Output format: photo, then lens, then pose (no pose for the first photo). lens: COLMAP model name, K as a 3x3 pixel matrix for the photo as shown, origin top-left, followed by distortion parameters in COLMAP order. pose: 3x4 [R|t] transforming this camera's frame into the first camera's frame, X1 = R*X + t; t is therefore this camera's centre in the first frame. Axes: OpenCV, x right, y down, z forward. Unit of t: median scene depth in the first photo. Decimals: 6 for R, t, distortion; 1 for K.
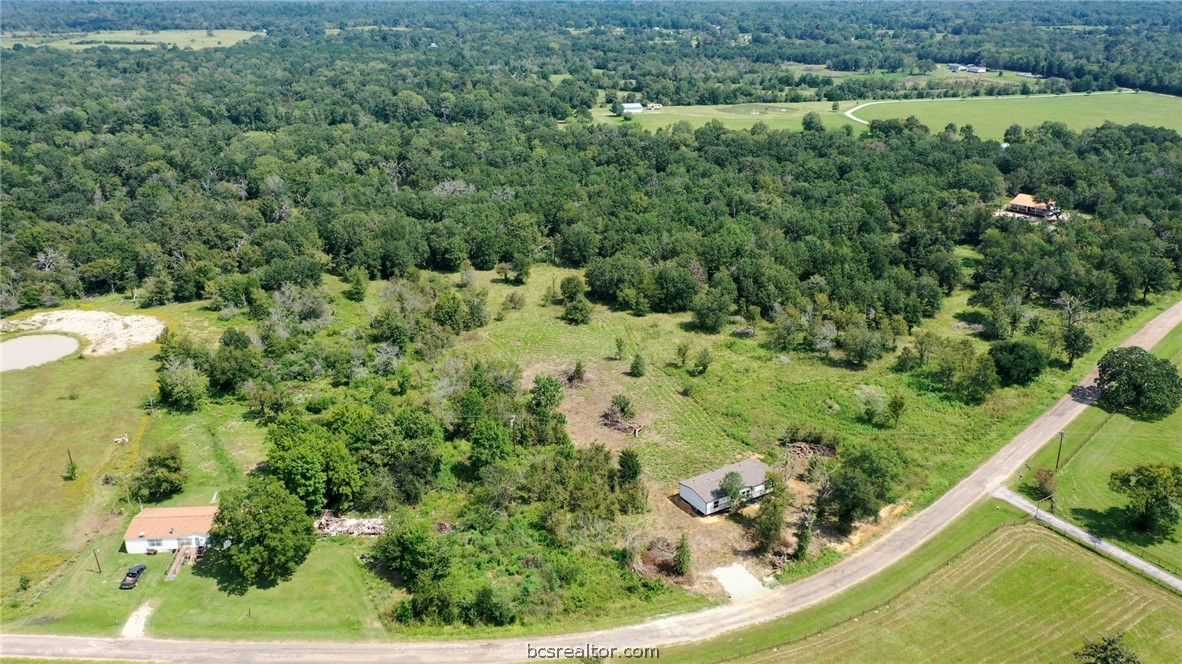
lens RADIAL K [[939.1, 0, 596.8], [0, 939.1, 329.4], [0, 0, 1]] dist [0.016547, -0.000282]
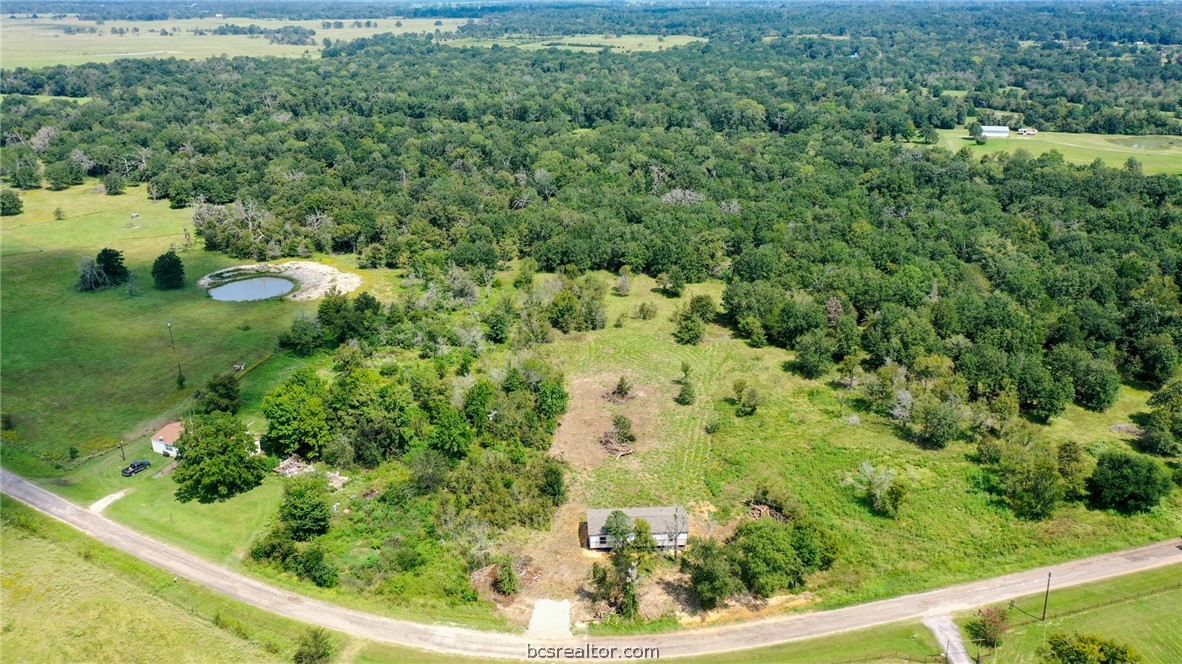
lens RADIAL K [[939.1, 0, 590.4], [0, 939.1, 337.9], [0, 0, 1]] dist [0.016547, -0.000282]
pose [[0.878131, 0.167371, -0.448189, 0.343199], [-0.167096, 0.985109, 0.040487, -0.035969], [0.448291, 0.039338, 0.893022, 0.088791]]
